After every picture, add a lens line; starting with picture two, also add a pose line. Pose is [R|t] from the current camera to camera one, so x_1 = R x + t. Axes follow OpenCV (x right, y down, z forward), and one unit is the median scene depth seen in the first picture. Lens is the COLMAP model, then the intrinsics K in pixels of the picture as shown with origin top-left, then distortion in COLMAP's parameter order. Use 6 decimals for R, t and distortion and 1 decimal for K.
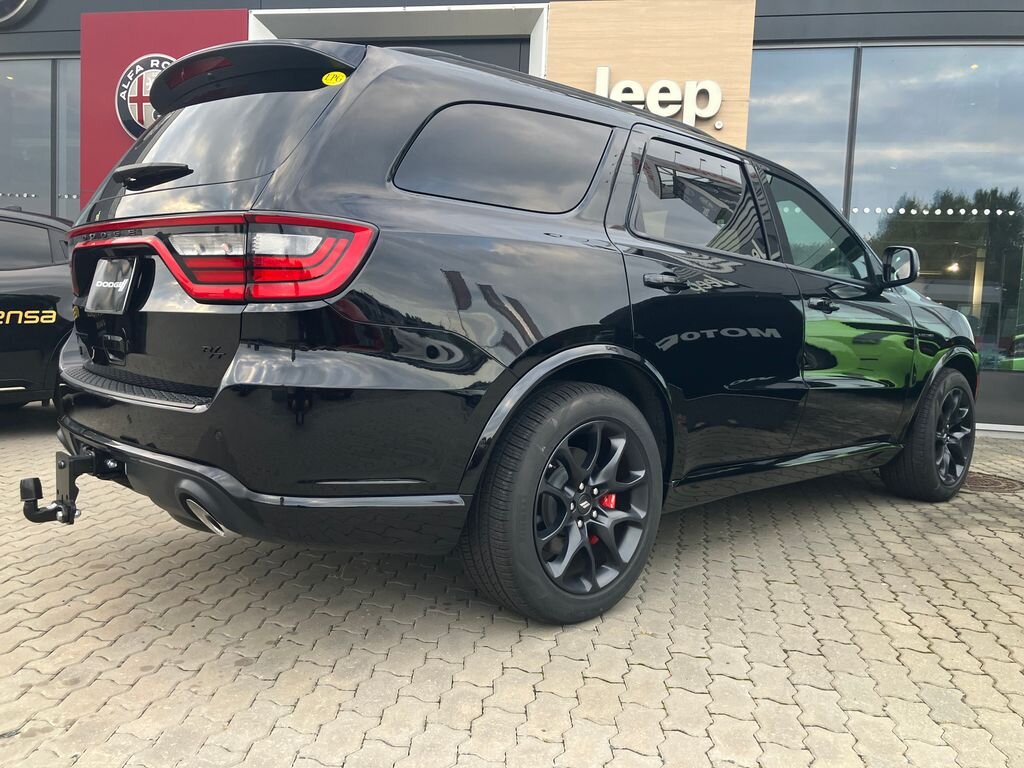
lens RADIAL K [[838.4, 0, 526.4], [0, 838.4, 390.3], [0, 0, 1]] dist [0.017195, -0.009583]
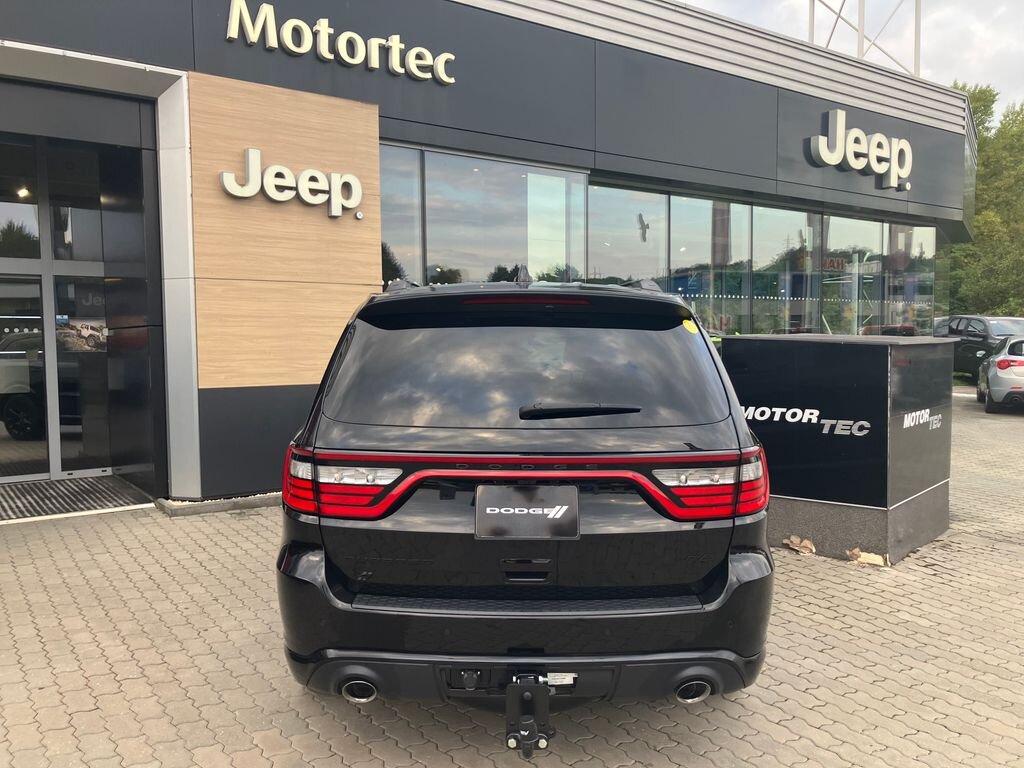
lens RADIAL K [[838.4, 0, 498.9], [0, 838.4, 385.8], [0, 0, 1]] dist [0.017195, -0.009583]
pose [[0.693600, -0.091348, 0.714545, -1.068744], [0.089847, 0.995152, 0.040008, -0.280232], [-0.714736, 0.036450, 0.698444, 0.241847]]
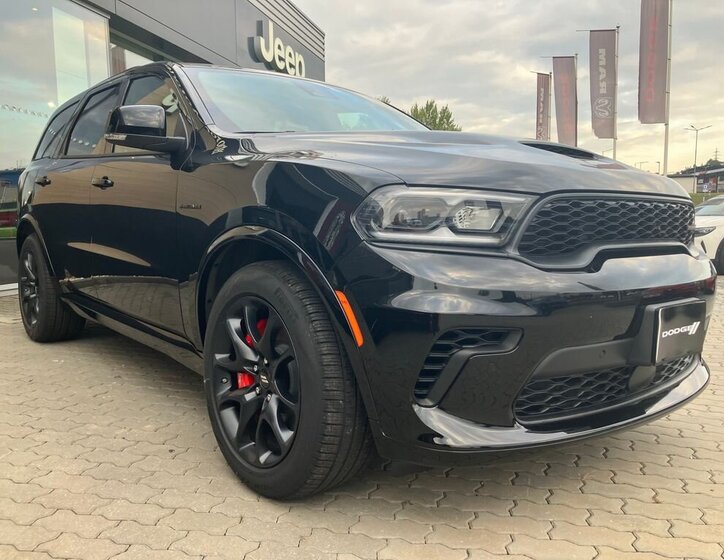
lens RADIAL K [[611.8, 0, 365.9], [0, 611.8, 287.2], [0, 0, 1]] dist [0.010879, 0.006194]
pose [[0.051905, -0.152142, 0.986995, -1.022364], [0.083394, 0.985535, 0.147532, -0.123468], [-0.995164, 0.074652, 0.063842, 1.183553]]
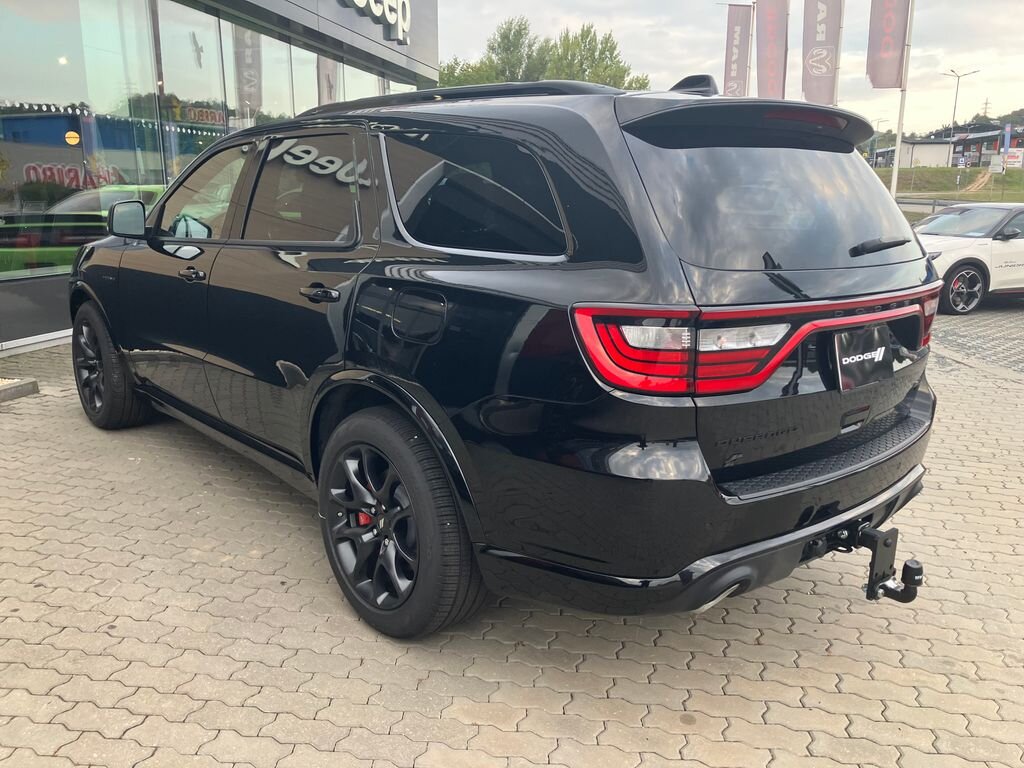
lens RADIAL K [[838.4, 0, 508.4], [0, 838.4, 393.7], [0, 0, 1]] dist [0.017195, -0.009583]
pose [[0.035484, -0.274024, 0.961068, -1.232691], [0.066586, 0.960185, 0.271314, -0.319805], [-0.997150, 0.054367, 0.052317, 1.147154]]
